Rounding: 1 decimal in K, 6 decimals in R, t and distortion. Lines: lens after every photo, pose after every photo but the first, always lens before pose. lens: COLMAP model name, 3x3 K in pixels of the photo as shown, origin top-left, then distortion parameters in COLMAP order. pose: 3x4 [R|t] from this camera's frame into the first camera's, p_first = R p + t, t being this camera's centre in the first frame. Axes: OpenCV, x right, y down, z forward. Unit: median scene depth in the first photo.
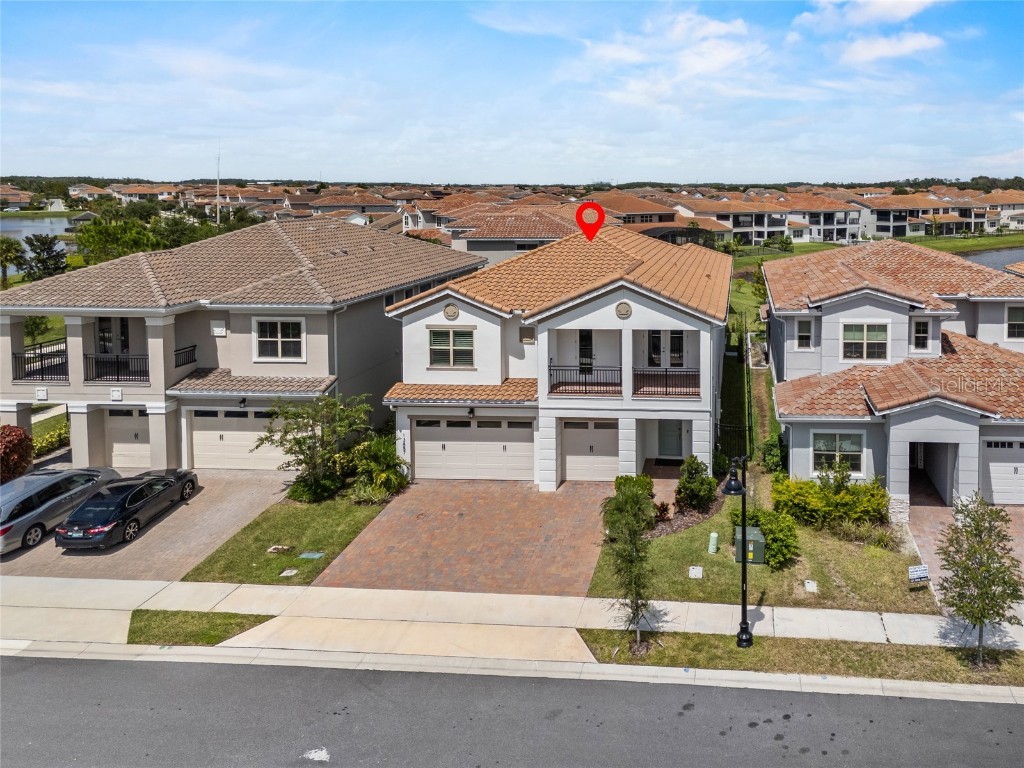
lens RADIAL K [[782.9, 0, 682.8], [0, 782.9, 236.7], [0, 0, 1]] dist [0.028597, -0.002585]
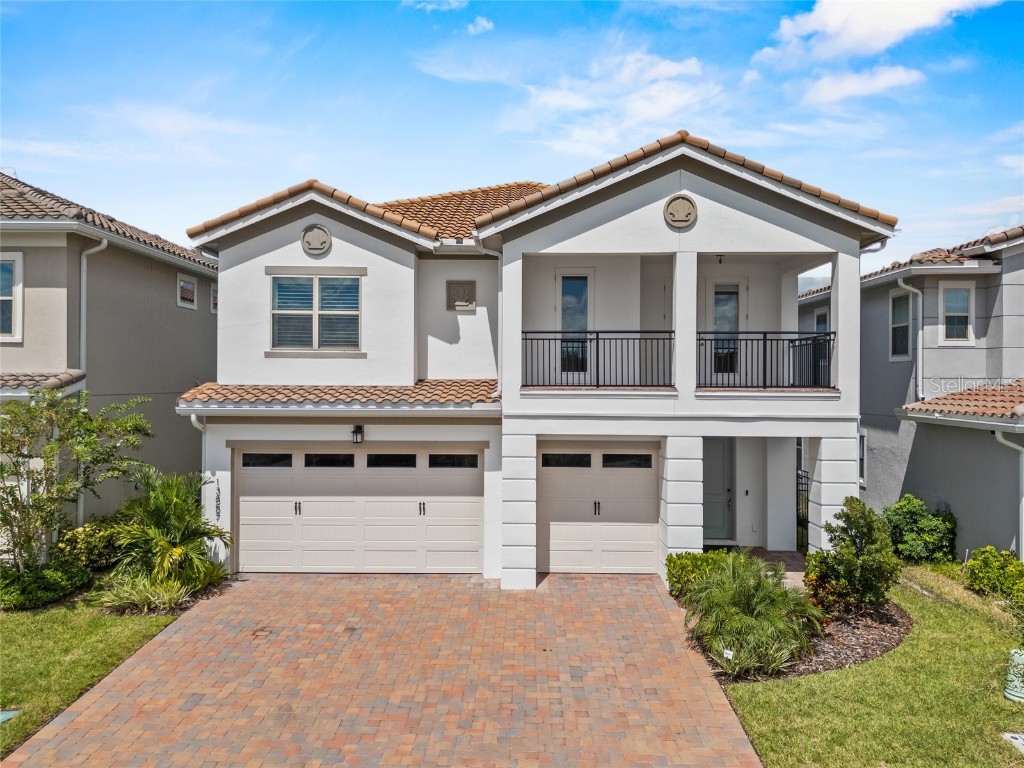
lens RADIAL K [[787.7, 0, 512.0], [0, 787.7, 384.0], [0, 0, 1]] dist [0.024169, -0.005798]
pose [[0.998852, 0.004495, 0.047696, -0.197564], [-0.001920, 0.998545, -0.053888, 0.220685], [-0.047869, 0.053734, 0.997407, 0.501754]]
